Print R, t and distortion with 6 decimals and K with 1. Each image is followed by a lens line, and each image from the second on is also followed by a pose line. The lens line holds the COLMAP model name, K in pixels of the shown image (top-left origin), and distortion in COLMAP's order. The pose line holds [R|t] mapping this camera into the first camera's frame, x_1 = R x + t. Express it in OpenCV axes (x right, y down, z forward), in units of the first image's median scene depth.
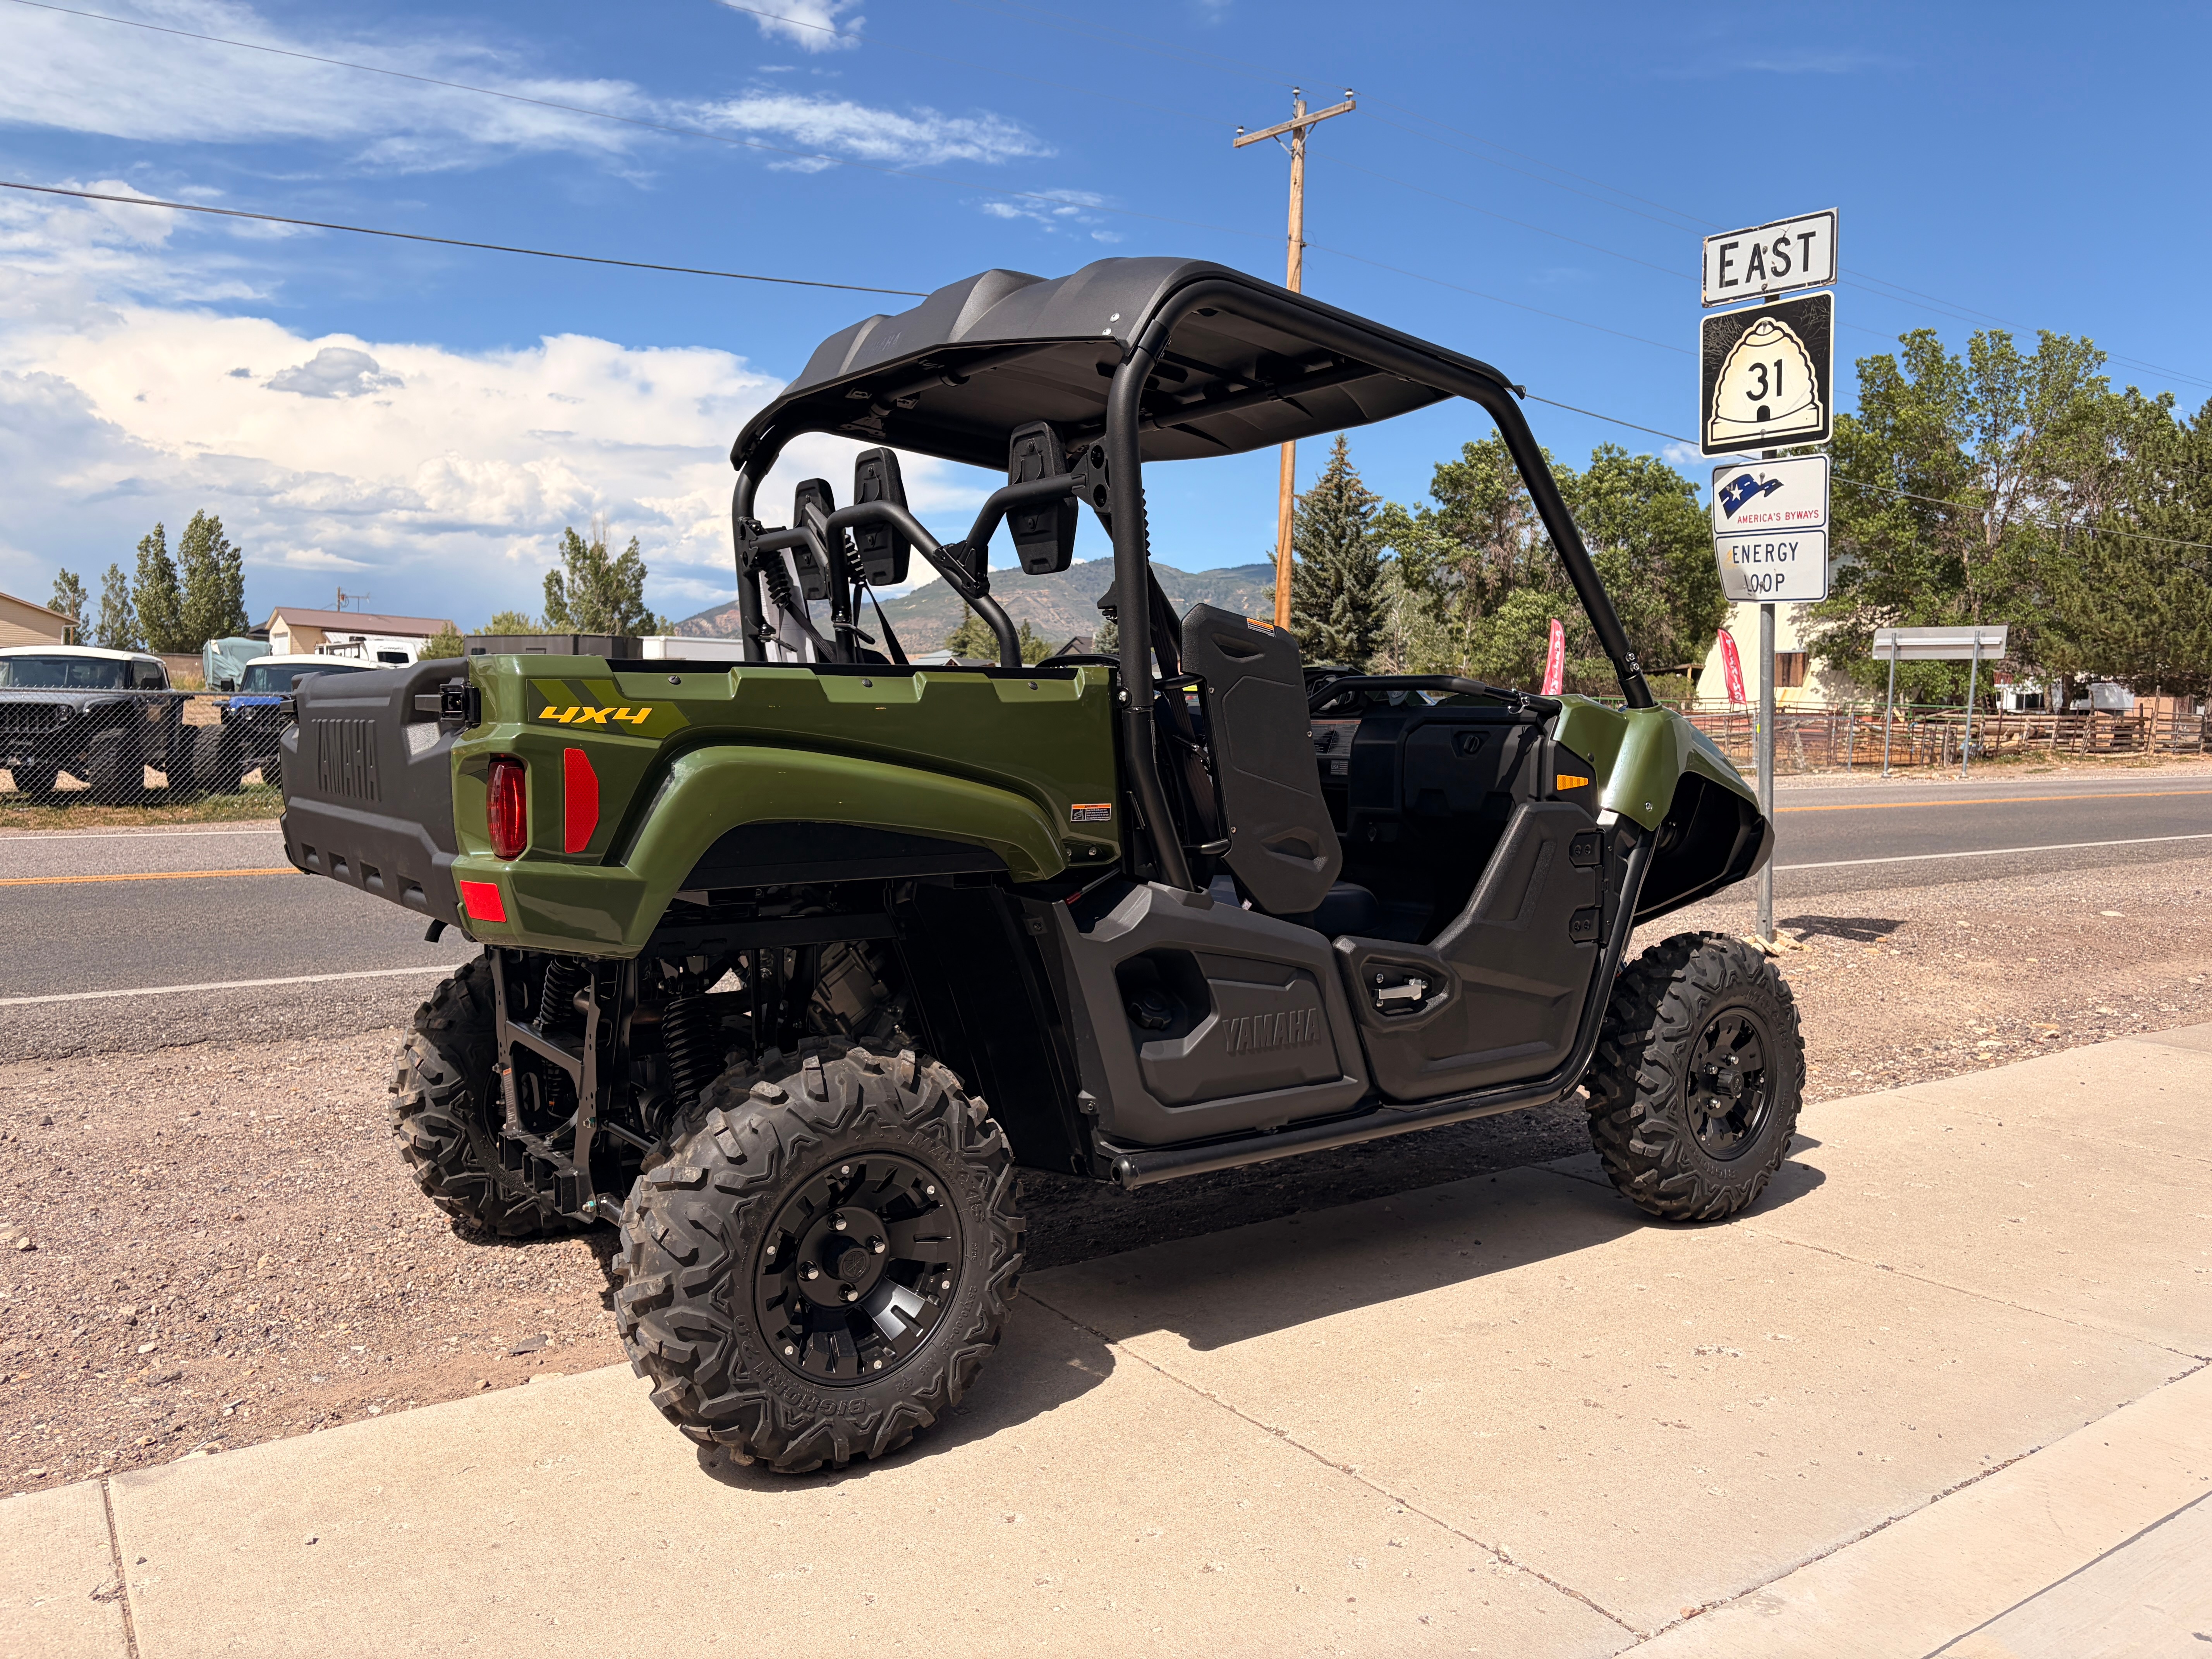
lens RADIAL K [[1712.3, 0, 1106.0], [0, 1712.3, 829.5], [0, 0, 1]] dist [0.042208, -0.060446]
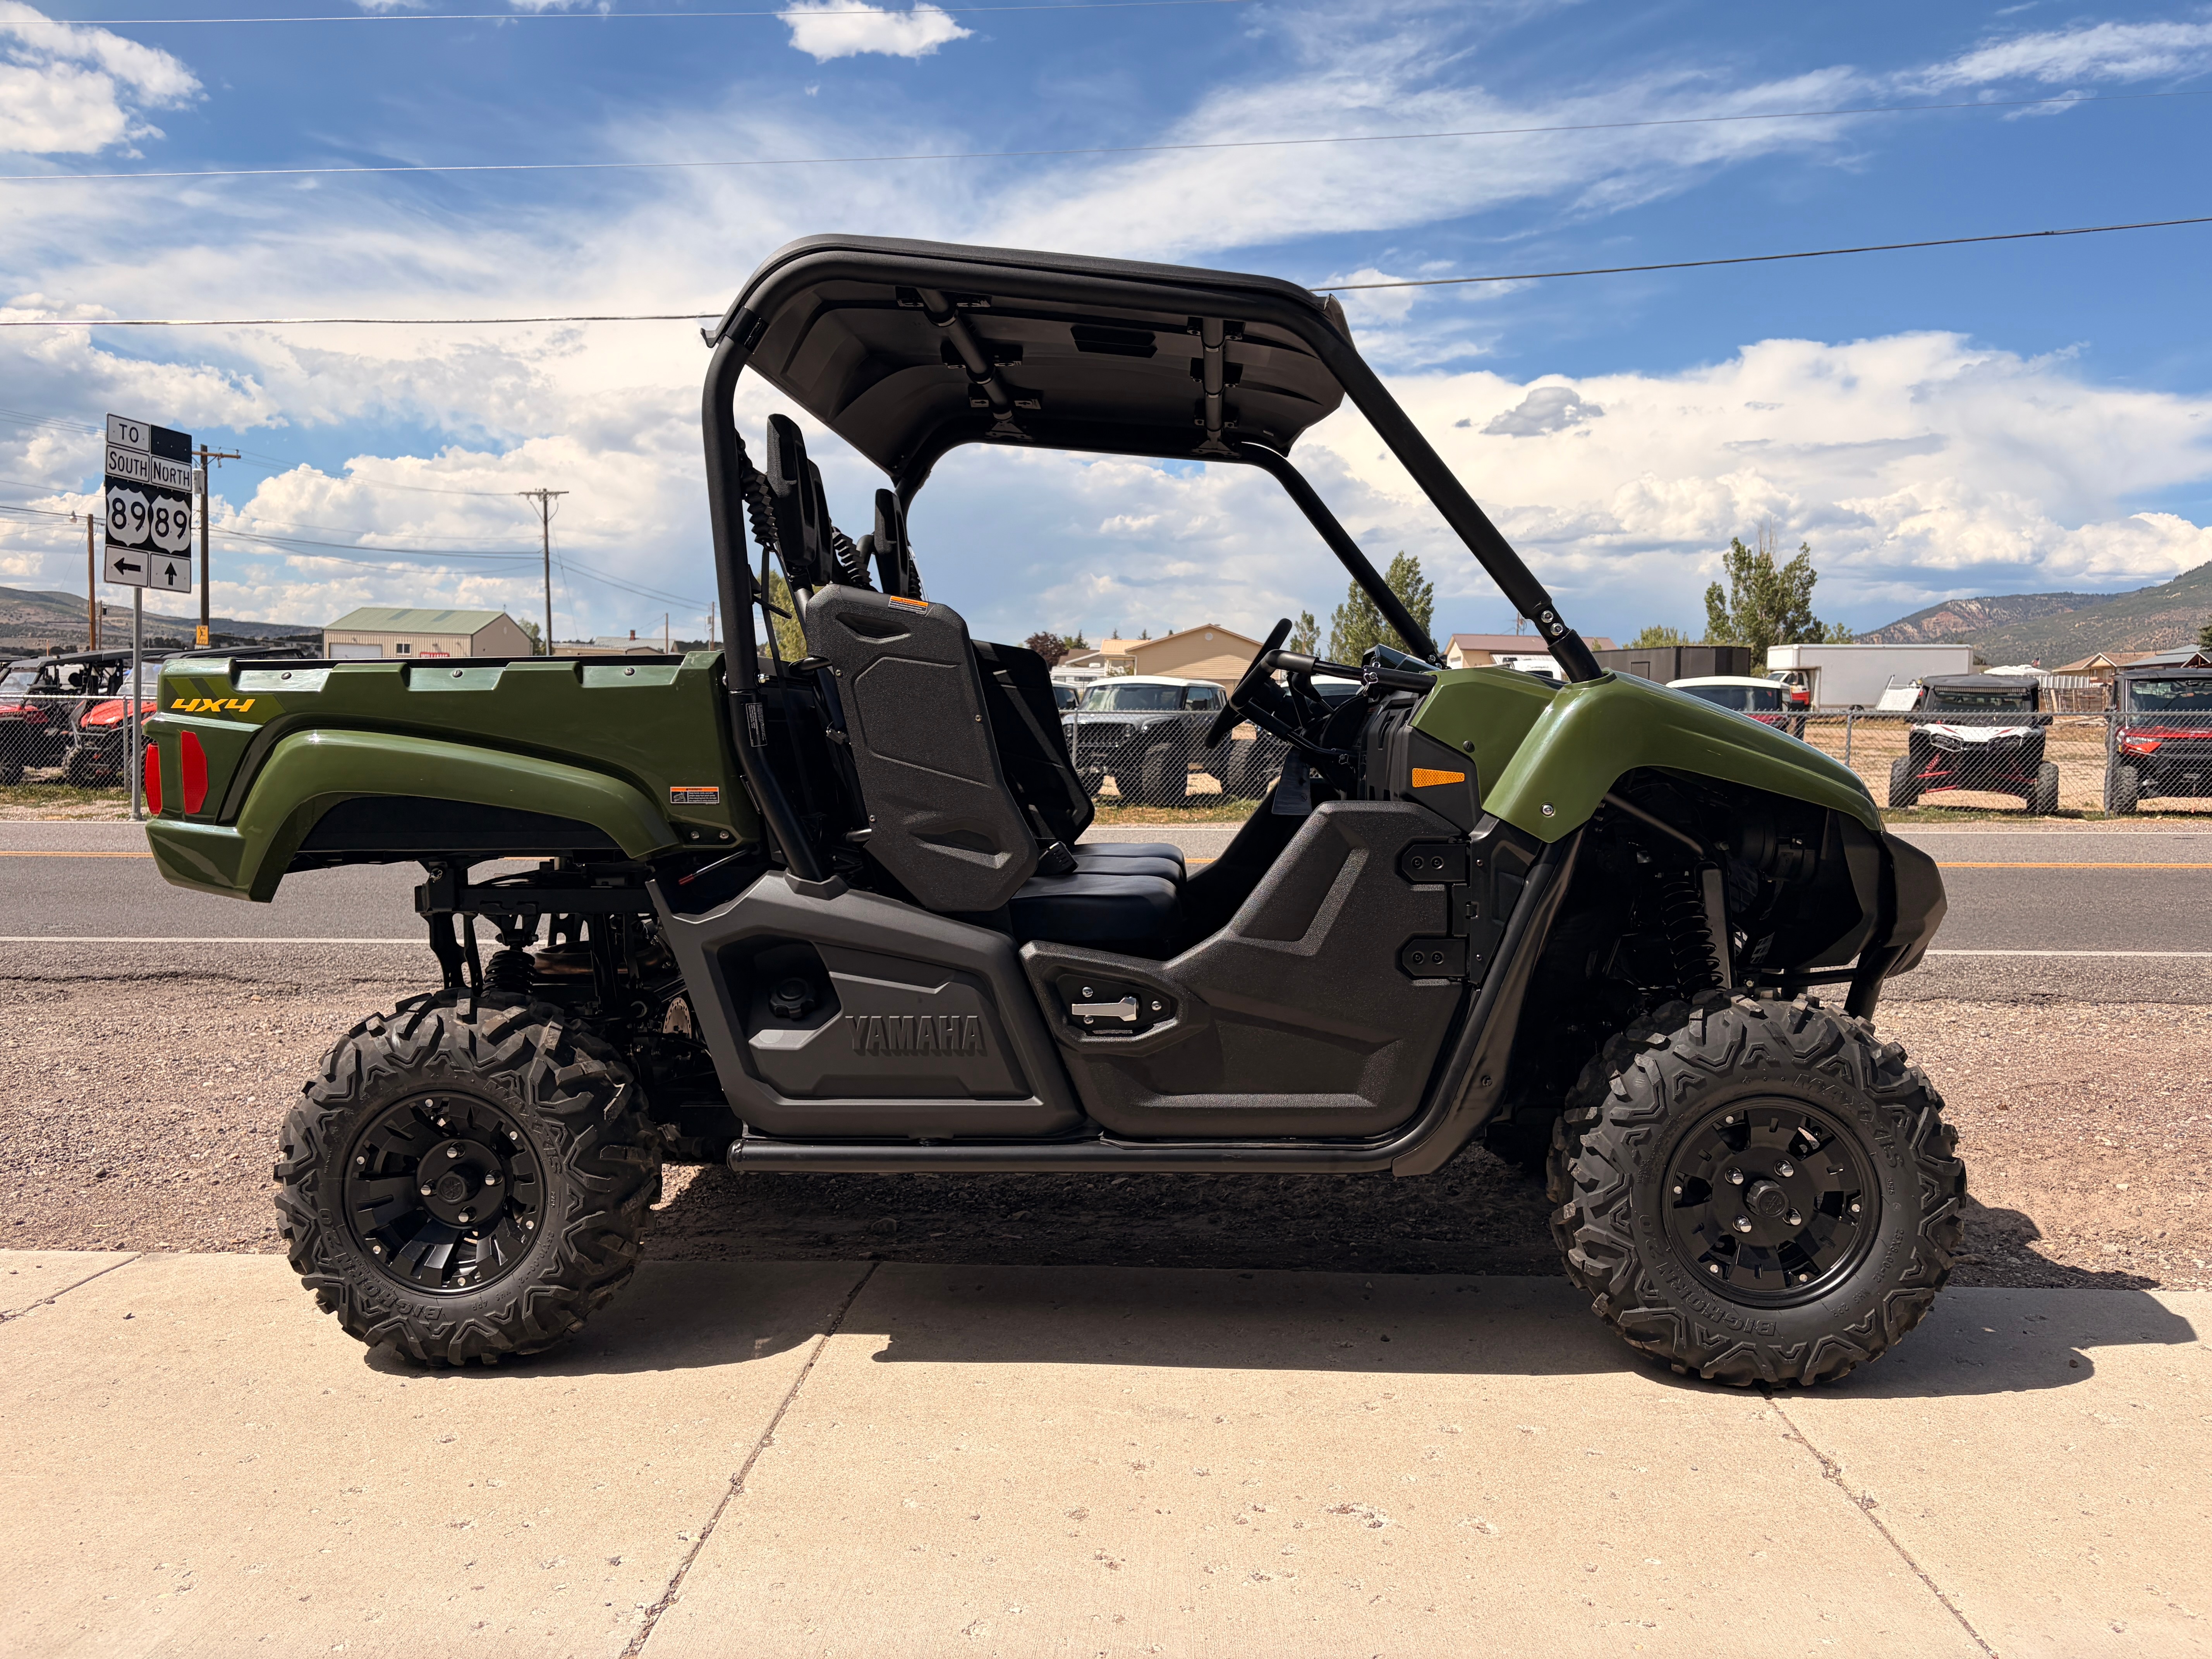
lens RADIAL K [[1715.2, 0, 1110.9], [0, 1715.2, 818.0], [0, 0, 1]] dist [0.023517, -0.015239]
pose [[0.766660, 0.021691, -0.641686, 0.050700], [-0.031977, 0.999479, -0.004419, 0.000010], [0.641256, 0.023908, 0.766954, 0.022463]]
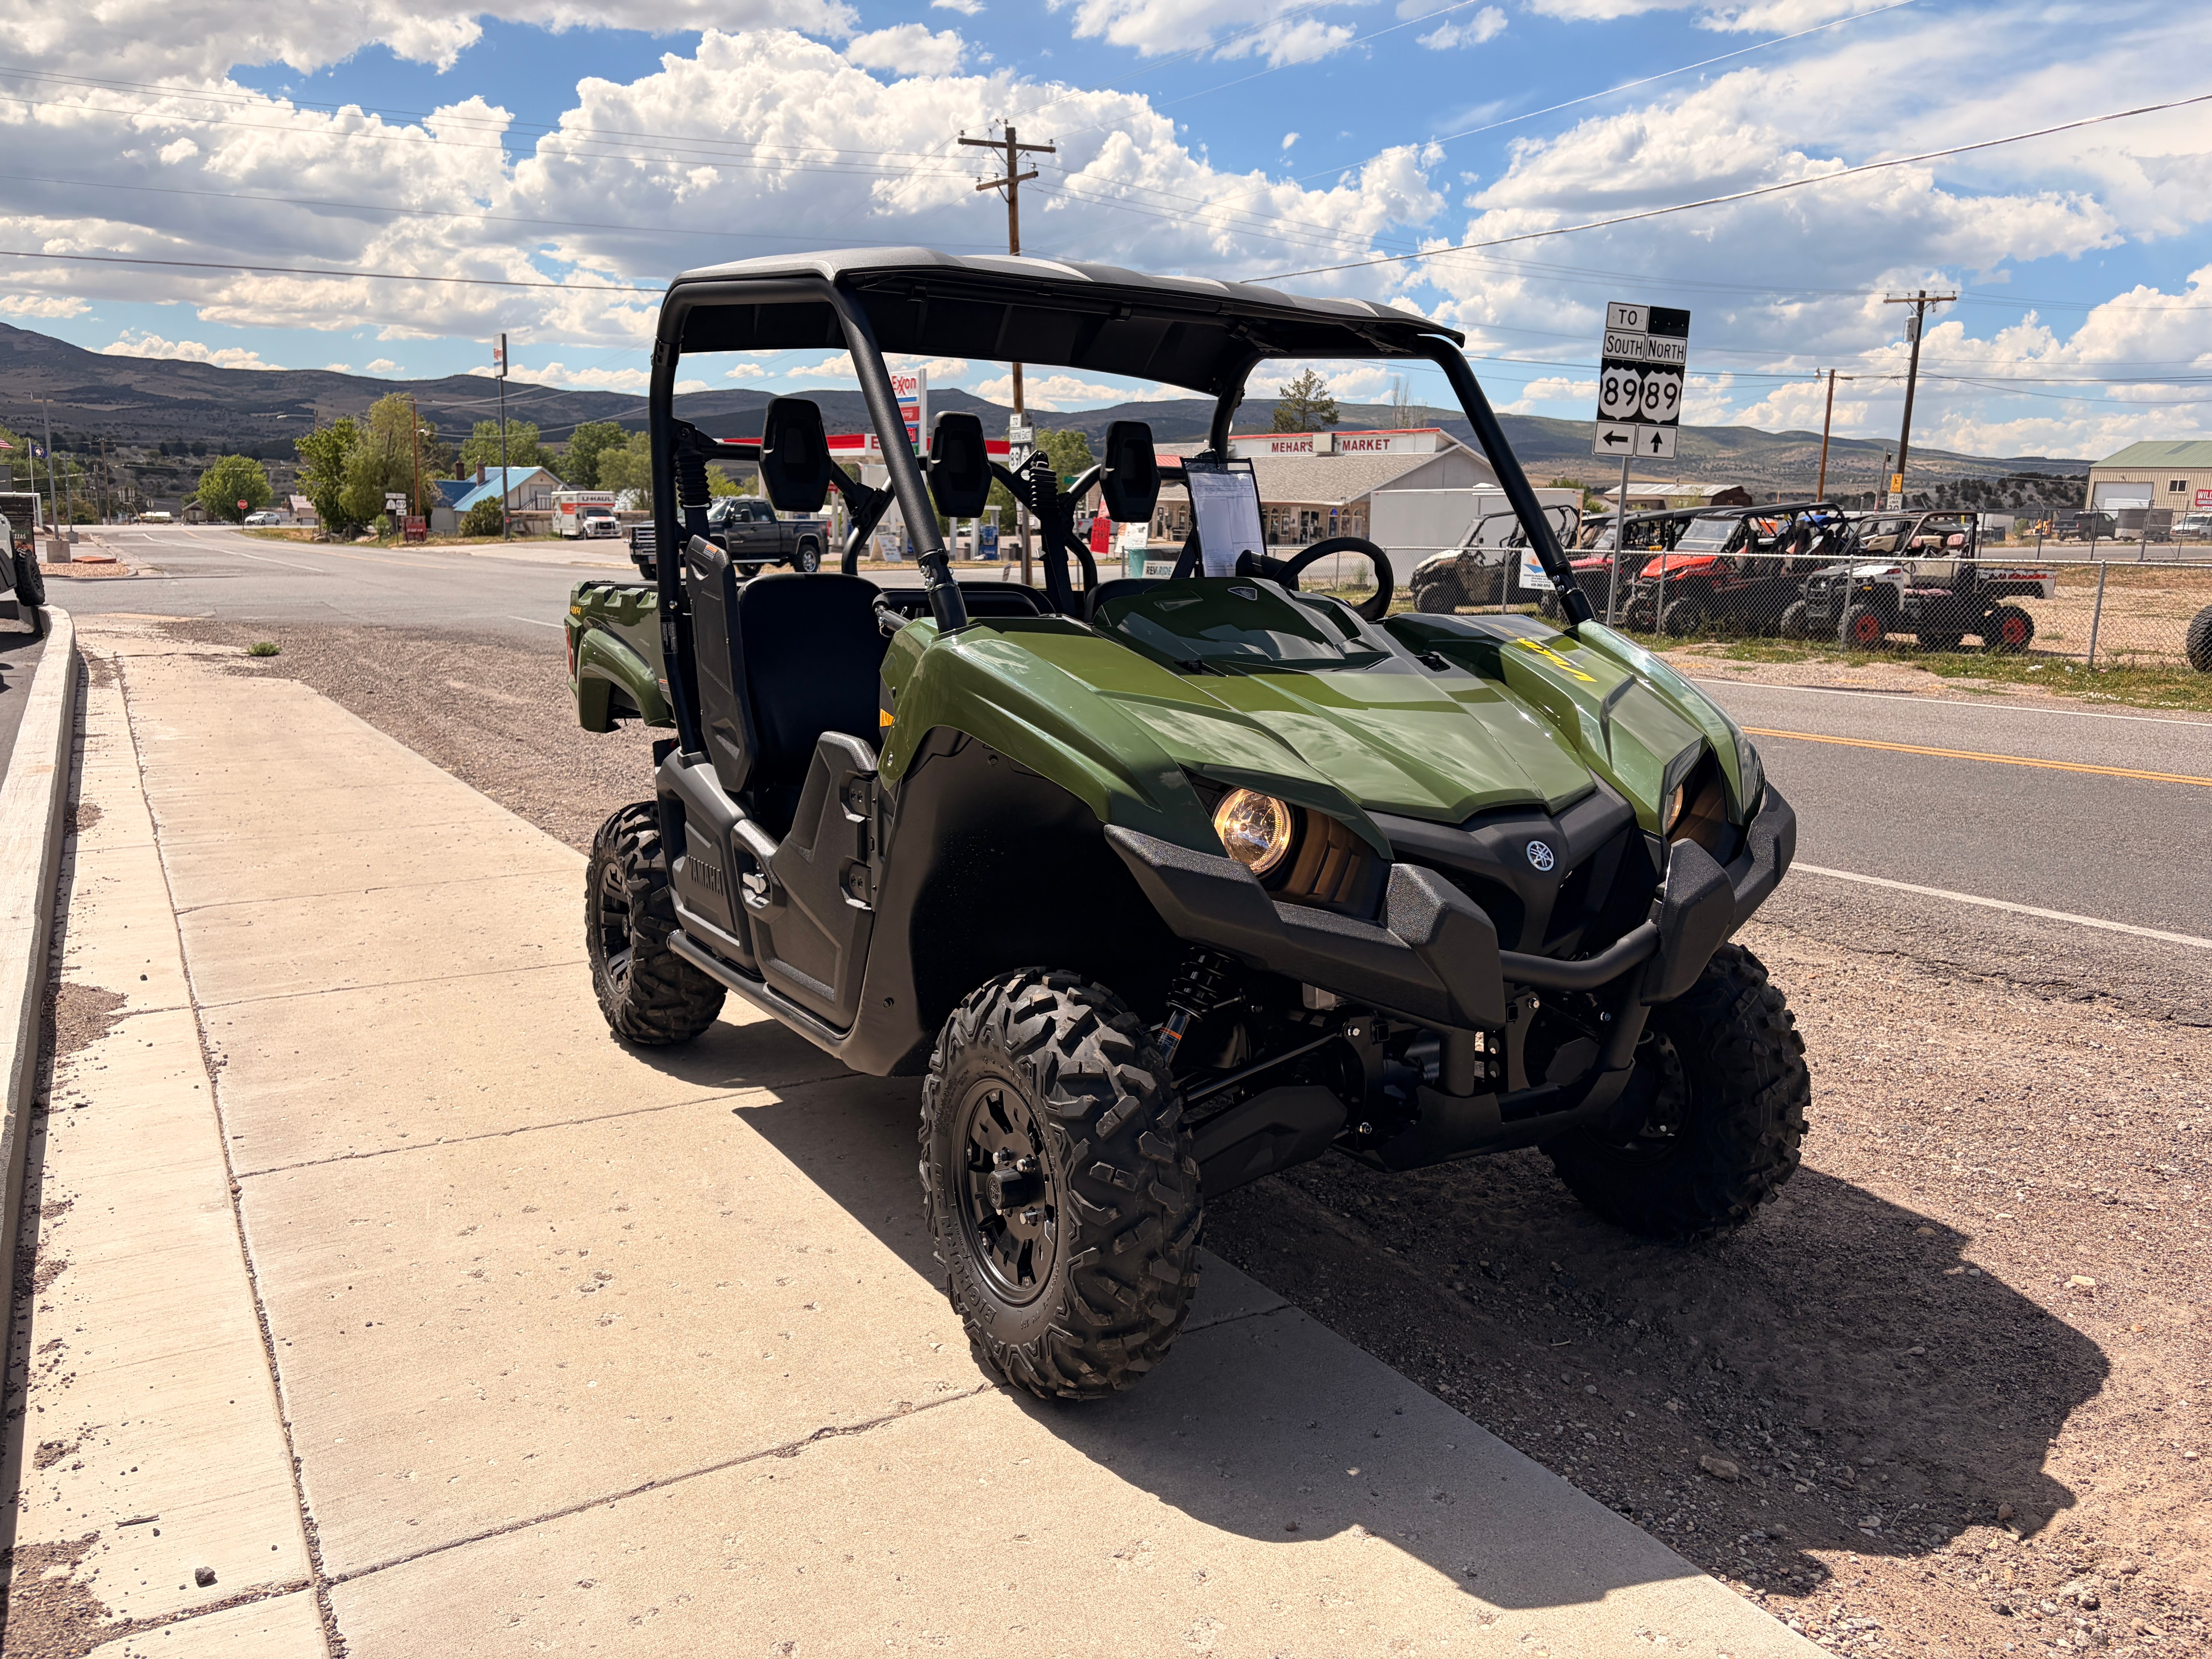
lens RADIAL K [[1681.5, 0, 1114.5], [0, 1681.5, 845.1], [0, 0, 1]] dist [0.064563, -0.069649]
pose [[-0.098867, 0.157675, -0.982529, 0.084509], [-0.085119, 0.982408, 0.166221, -0.009274], [0.991454, 0.100065, -0.083707, 0.091077]]
